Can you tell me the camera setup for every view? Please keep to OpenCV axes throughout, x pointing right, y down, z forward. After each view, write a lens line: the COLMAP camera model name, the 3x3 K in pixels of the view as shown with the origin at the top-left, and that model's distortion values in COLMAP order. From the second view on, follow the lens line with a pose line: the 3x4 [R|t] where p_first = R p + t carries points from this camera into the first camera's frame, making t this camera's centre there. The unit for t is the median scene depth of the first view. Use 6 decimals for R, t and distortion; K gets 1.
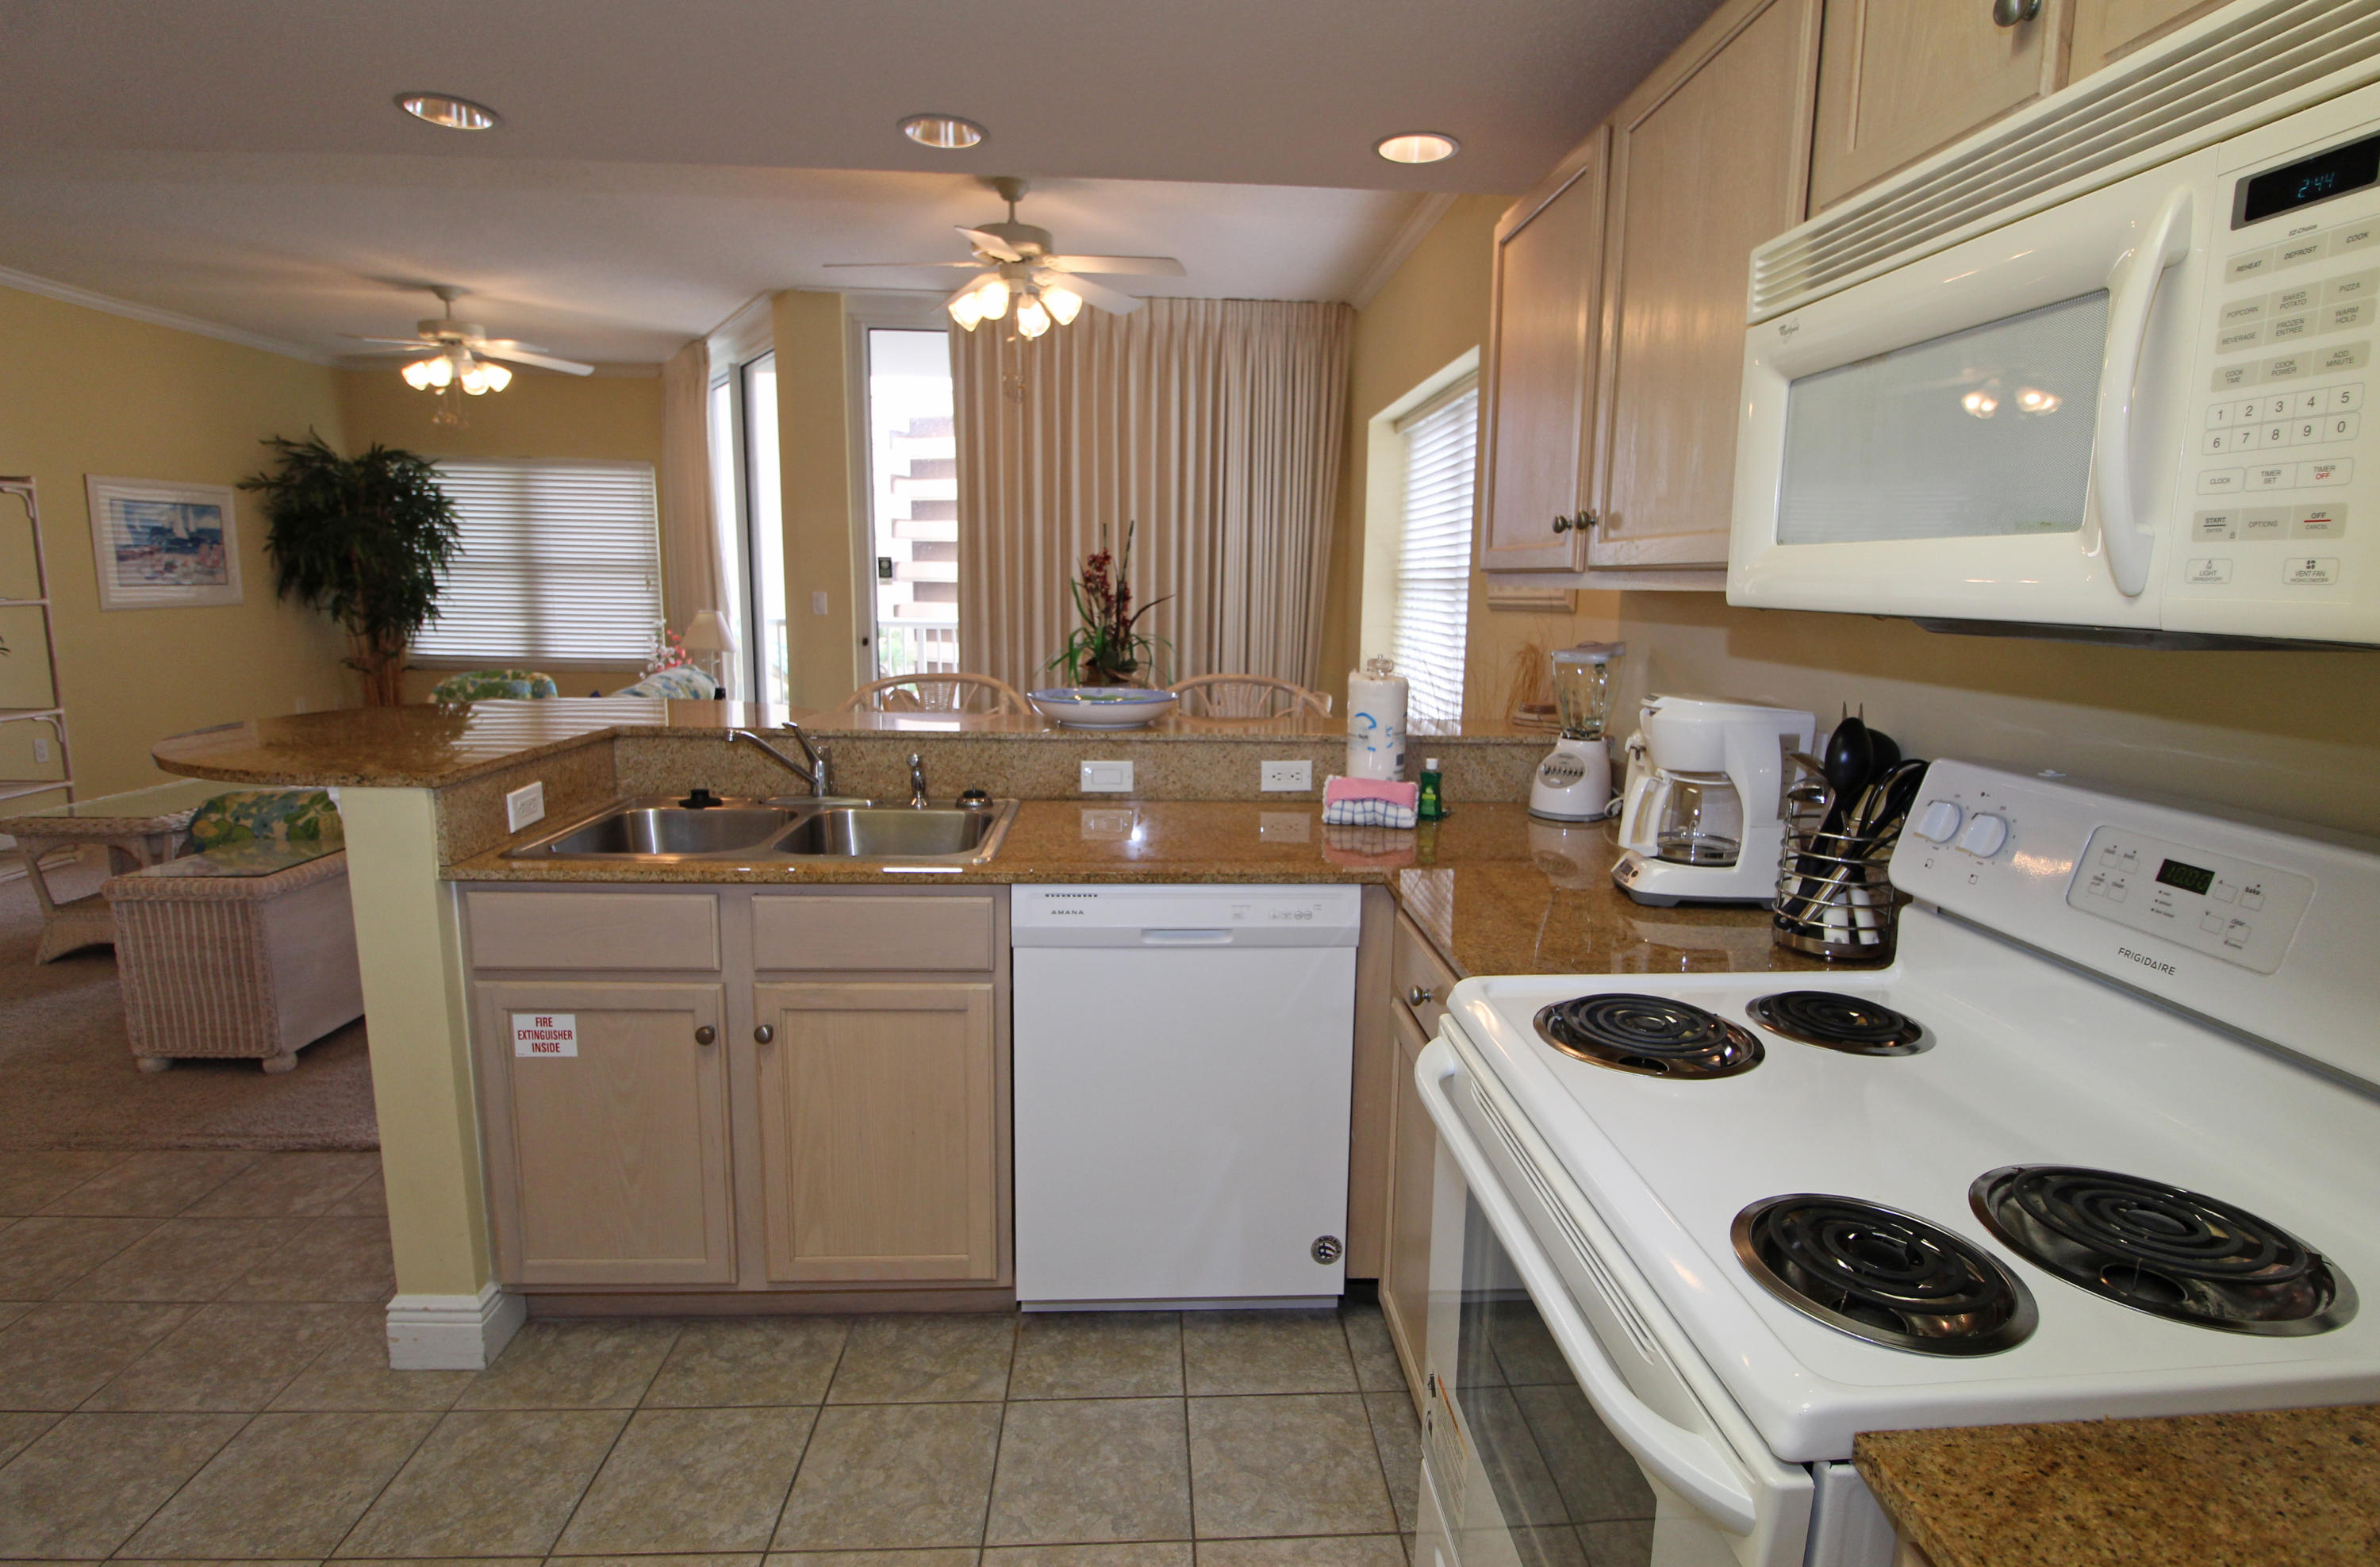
lens RADIAL K [[1164.5, 0, 1204.2], [0, 1164.5, 774.9], [0, 0, 1]] dist [0.000863, -0.013346]
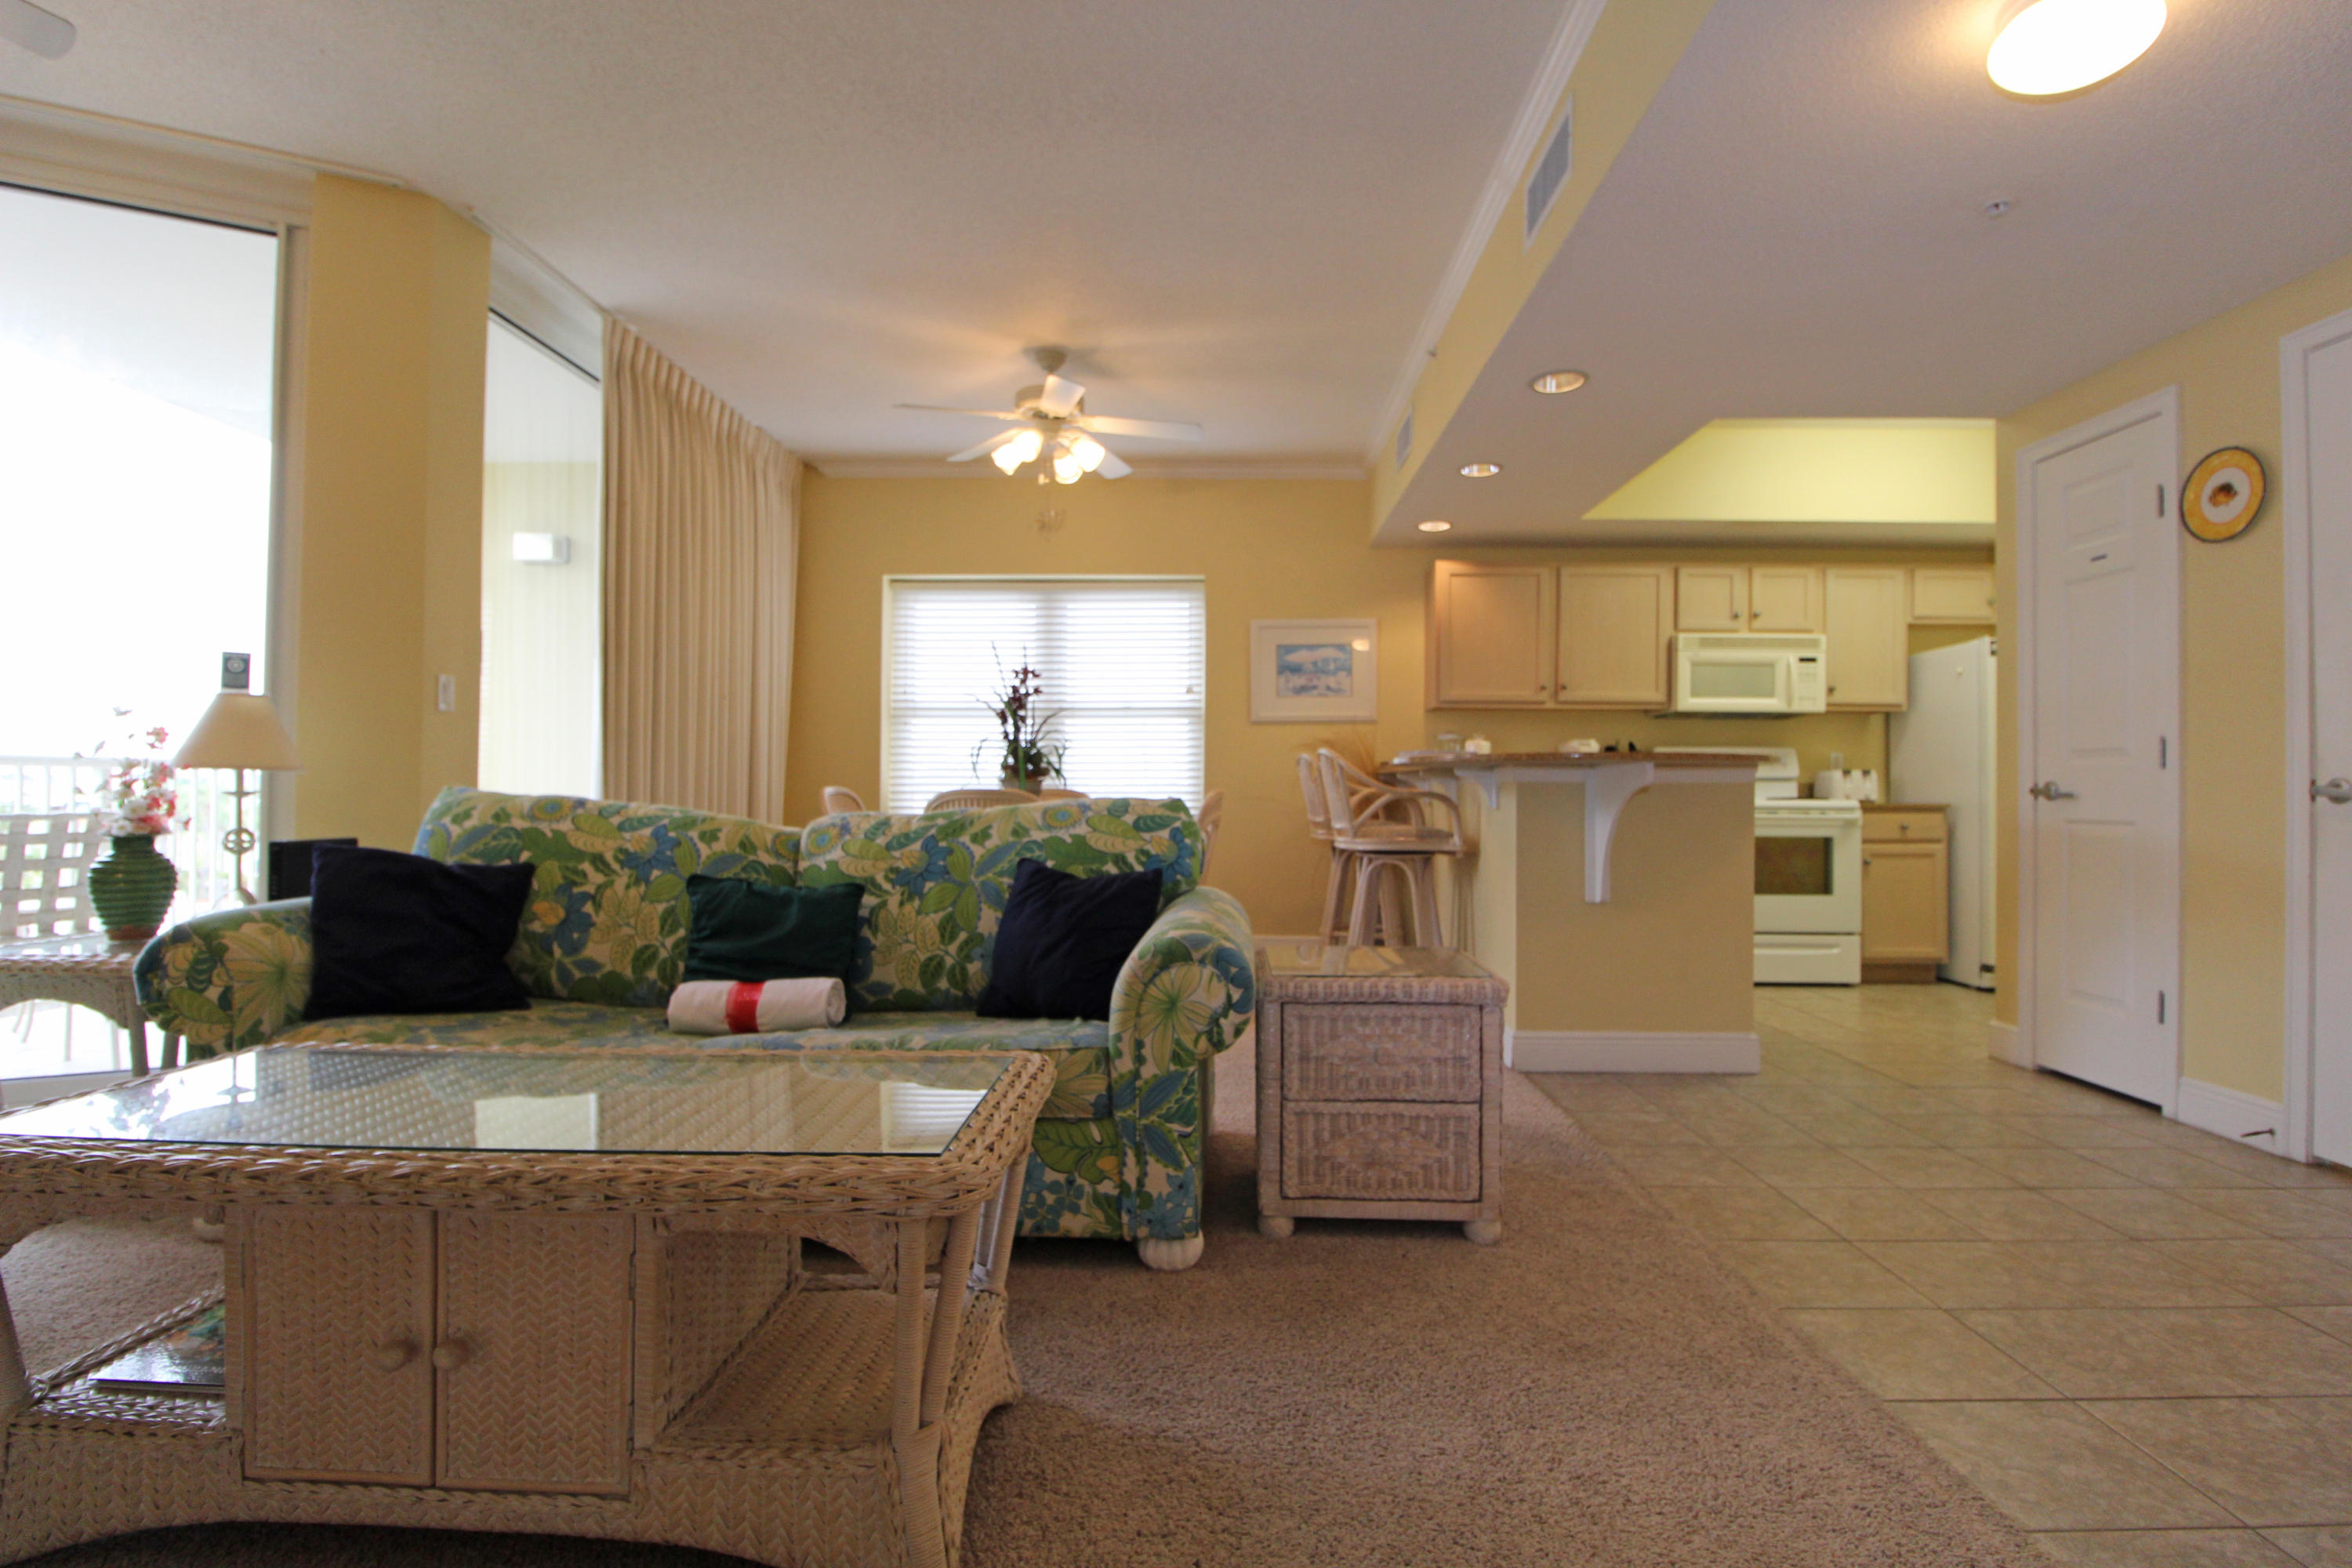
lens RADIAL K [[1085.7, 0, 1188.8], [0, 1085.7, 776.7], [0, 0, 1]] dist [0.000401, -0.013280]
pose [[0.085550, -0.006616, 0.996312, -1.444949], [0.160229, 0.987054, -0.007204, -0.062004], [-0.983366, 0.160254, 0.085503, 0.953681]]
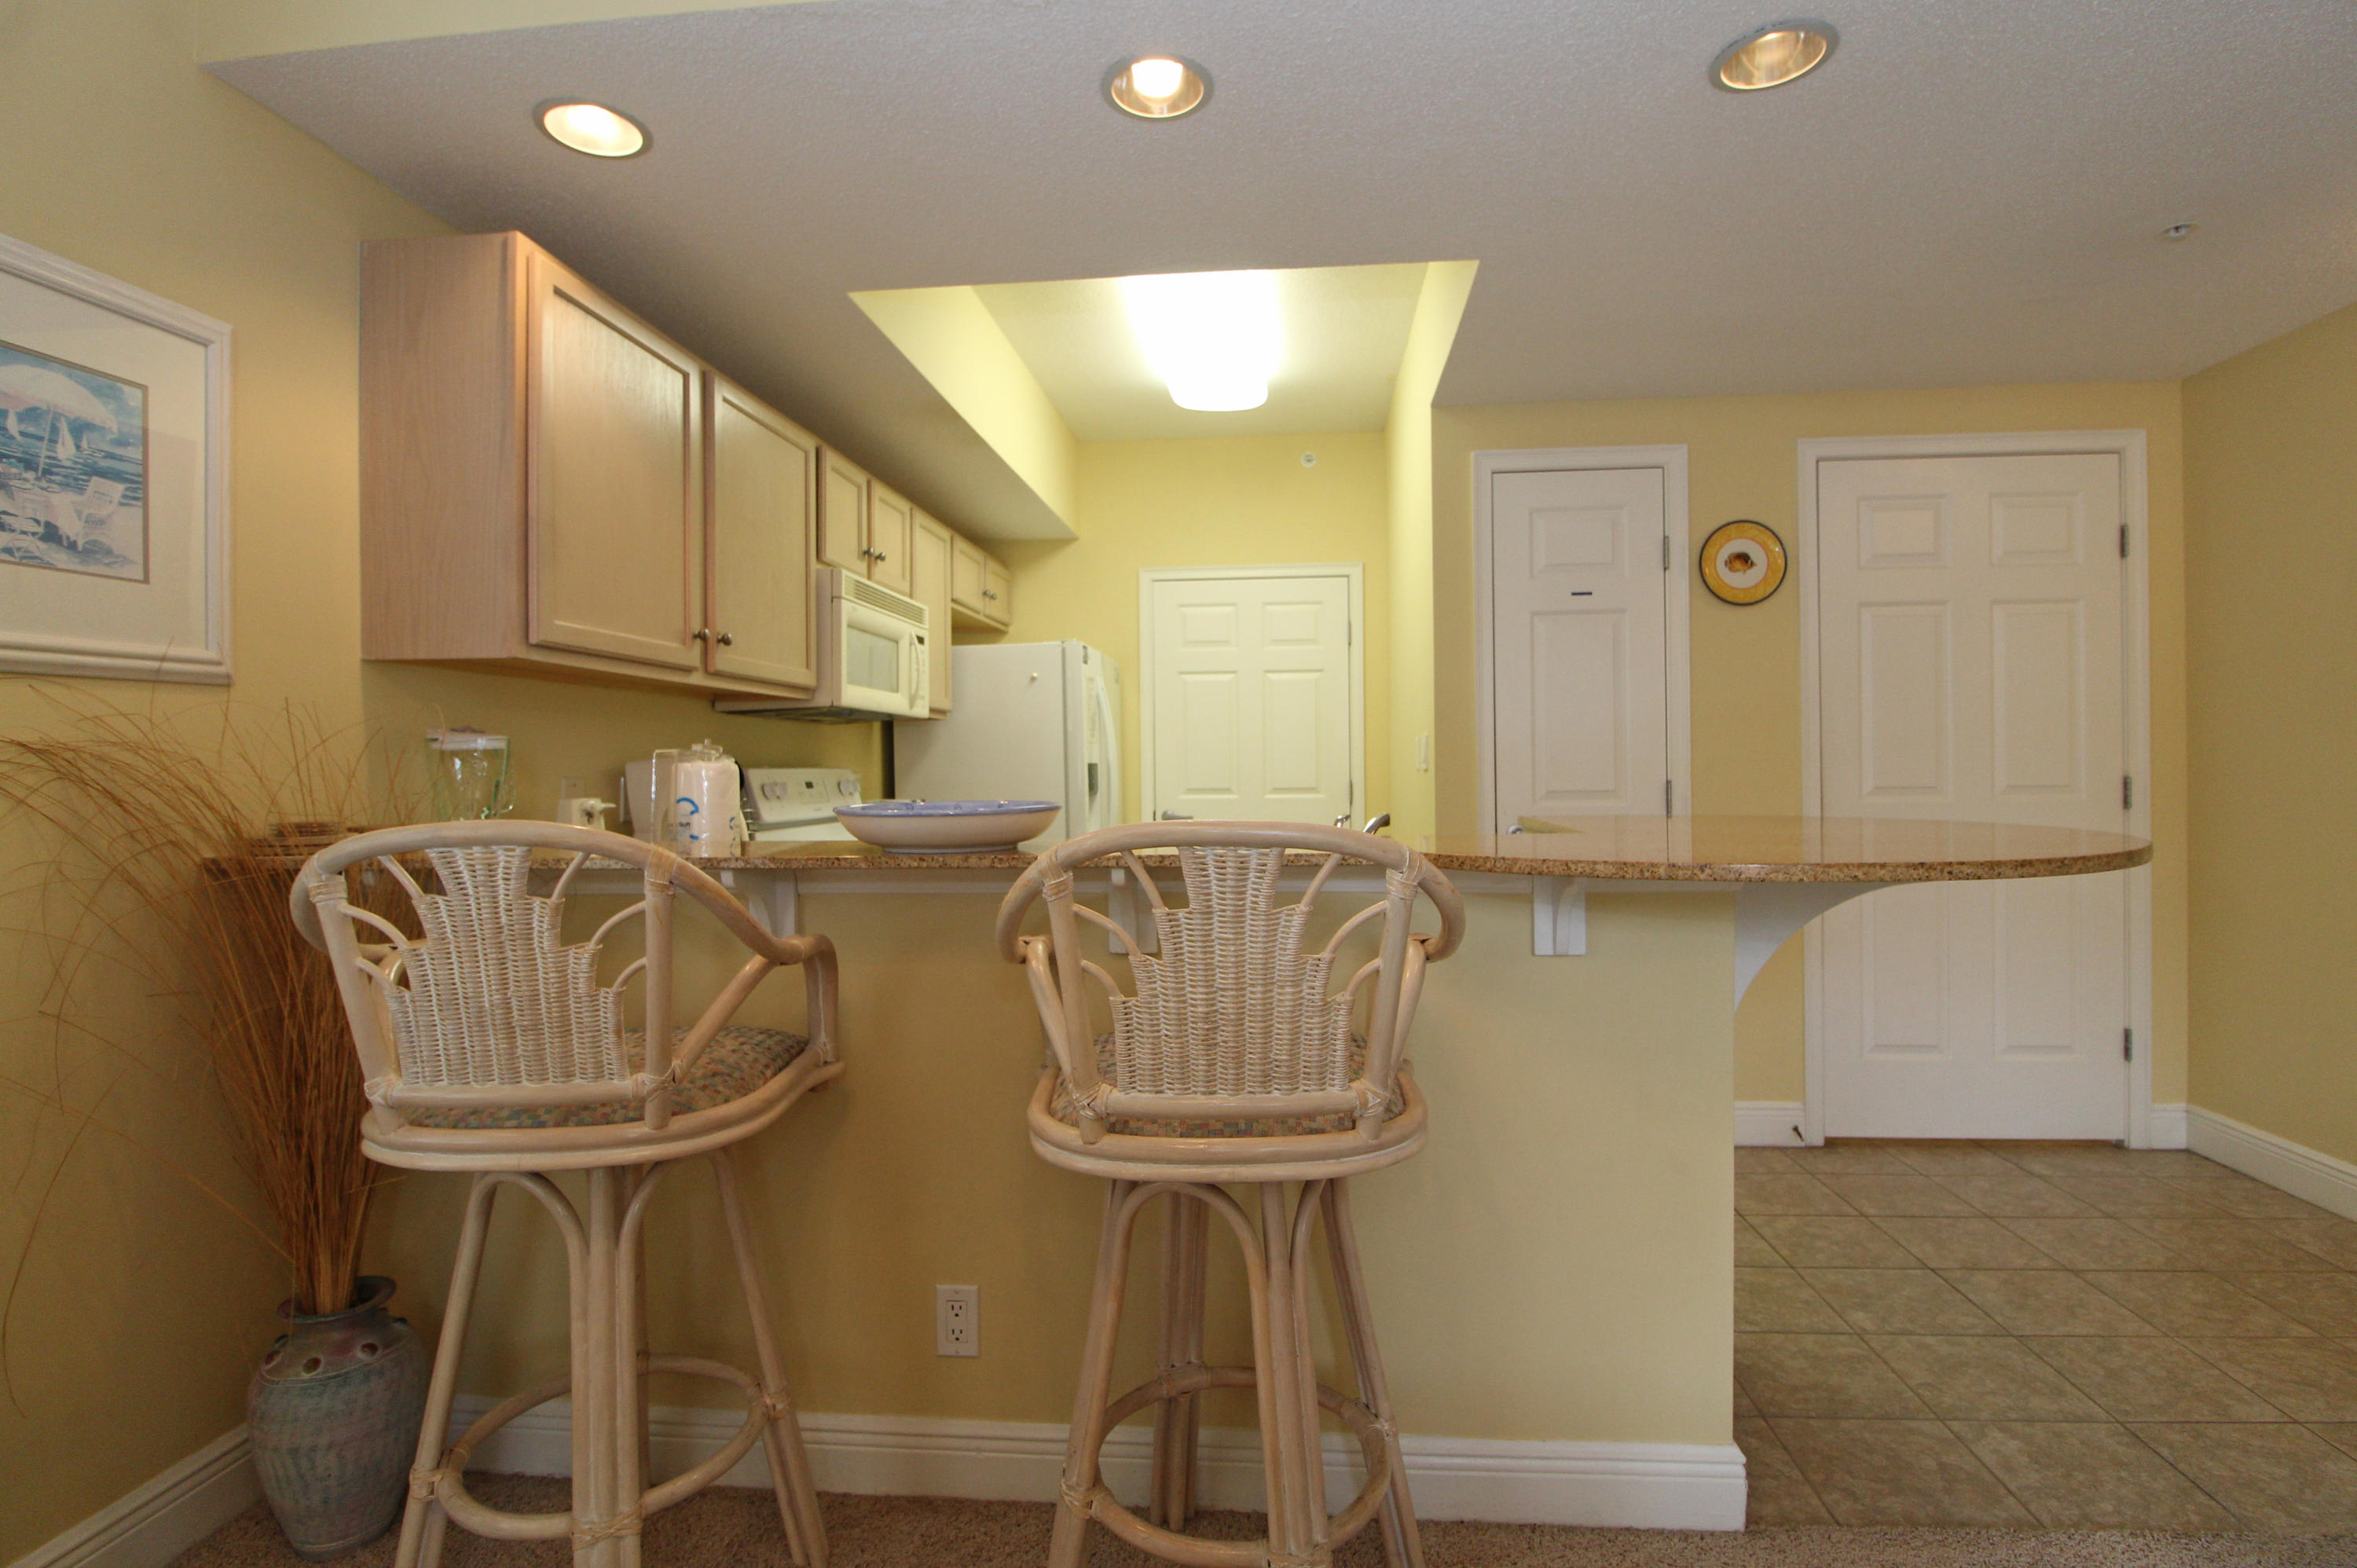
lens RADIAL K [[1123.7, 0, 1199.7], [0, 1123.7, 774.0], [0, 0, 1]] dist [-0.017316, -0.001606]
pose [[-0.988432, -0.007318, 0.151488, -0.250379], [0.018820, 0.985198, 0.170386, -0.147905], [-0.150493, 0.171265, -0.973663, 1.221590]]
